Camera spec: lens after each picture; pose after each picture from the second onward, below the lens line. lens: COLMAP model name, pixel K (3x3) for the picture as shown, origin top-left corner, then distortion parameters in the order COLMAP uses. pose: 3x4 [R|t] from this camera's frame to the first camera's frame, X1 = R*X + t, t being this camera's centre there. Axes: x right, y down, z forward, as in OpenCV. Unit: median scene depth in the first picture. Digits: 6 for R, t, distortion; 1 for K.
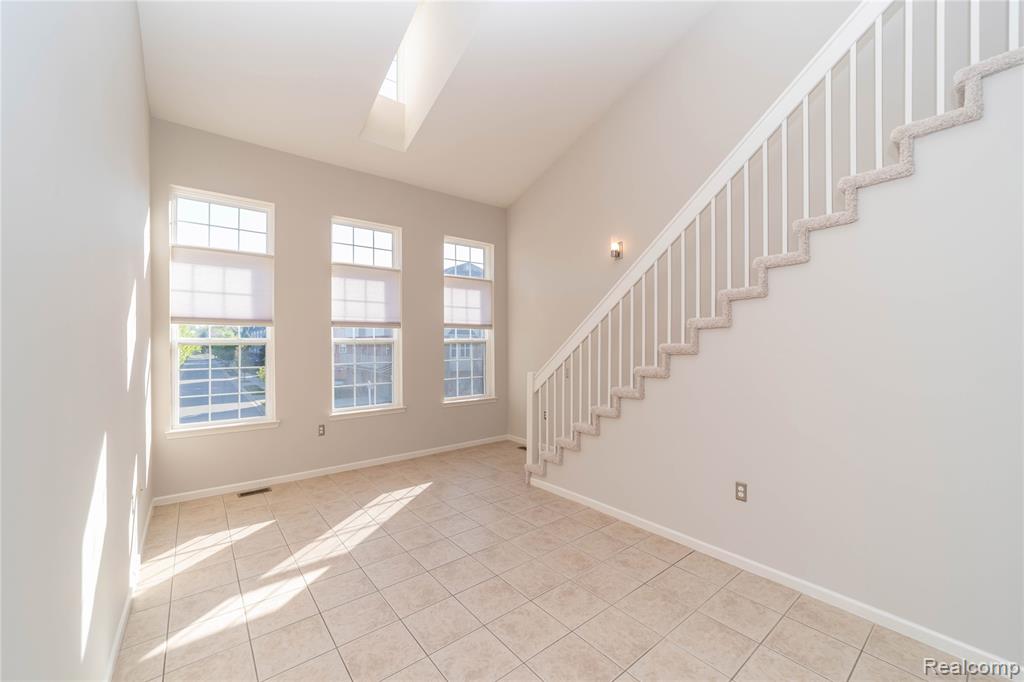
lens RADIAL K [[399.8, 0, 512.0], [0, 399.8, 341.0], [0, 0, 1]] dist [-0.001126, -0.000059]
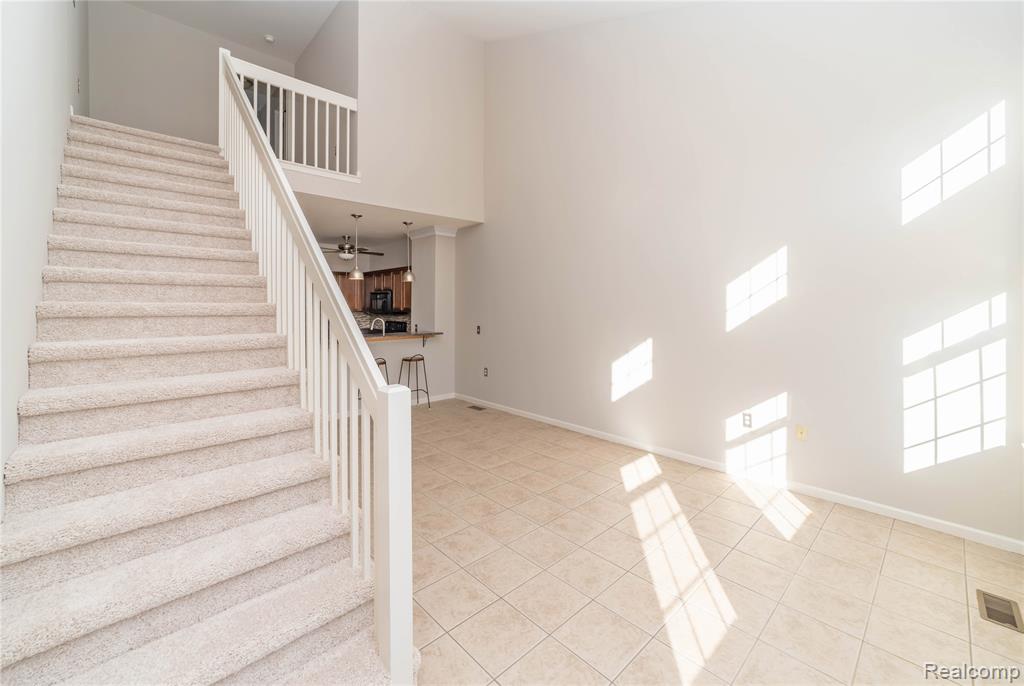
lens RADIAL K [[416.8, 0, 510.2], [0, 416.8, 302.2], [0, 0, 1]] dist [-0.000064, 0.000023]
pose [[-0.996907, 0.006934, -0.078281, -0.015410], [0.007245, 0.999967, -0.003685, 0.004371], [0.078252, -0.004240, -0.996925, 1.602551]]
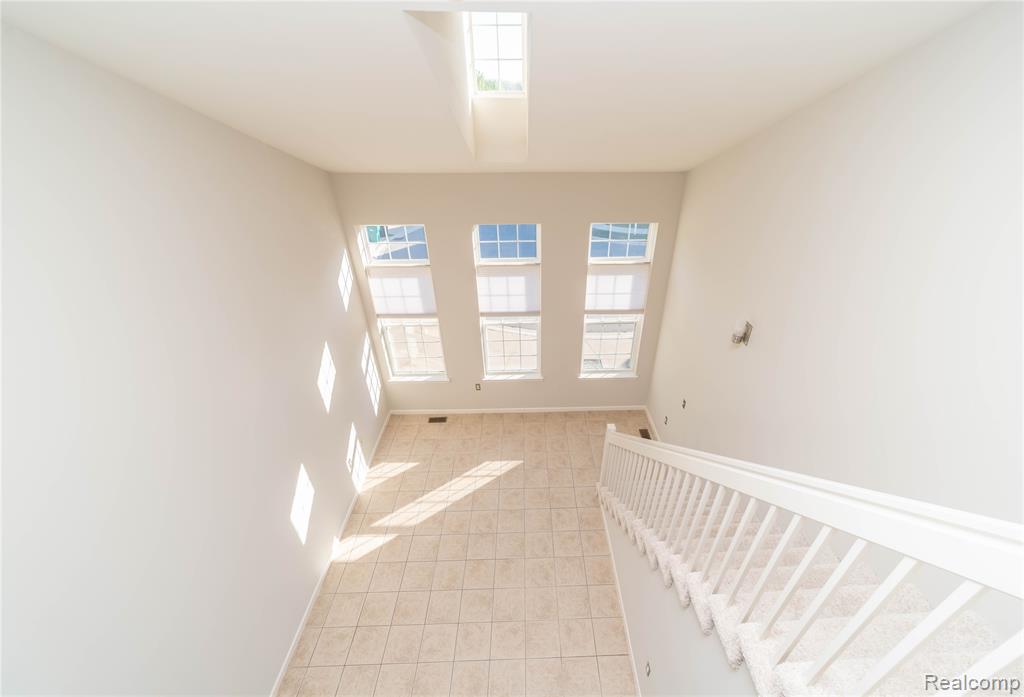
lens RADIAL K [[420.4, 0, 543.4], [0, 420.4, 352.8], [0, 0, 1]] dist [0.001344, 0.000095]
pose [[0.803735, 0.317915, -0.502932, 0.476597], [0.000923, 0.844614, 0.535374, -0.795099], [0.594987, -0.430763, 0.678553, 0.265450]]
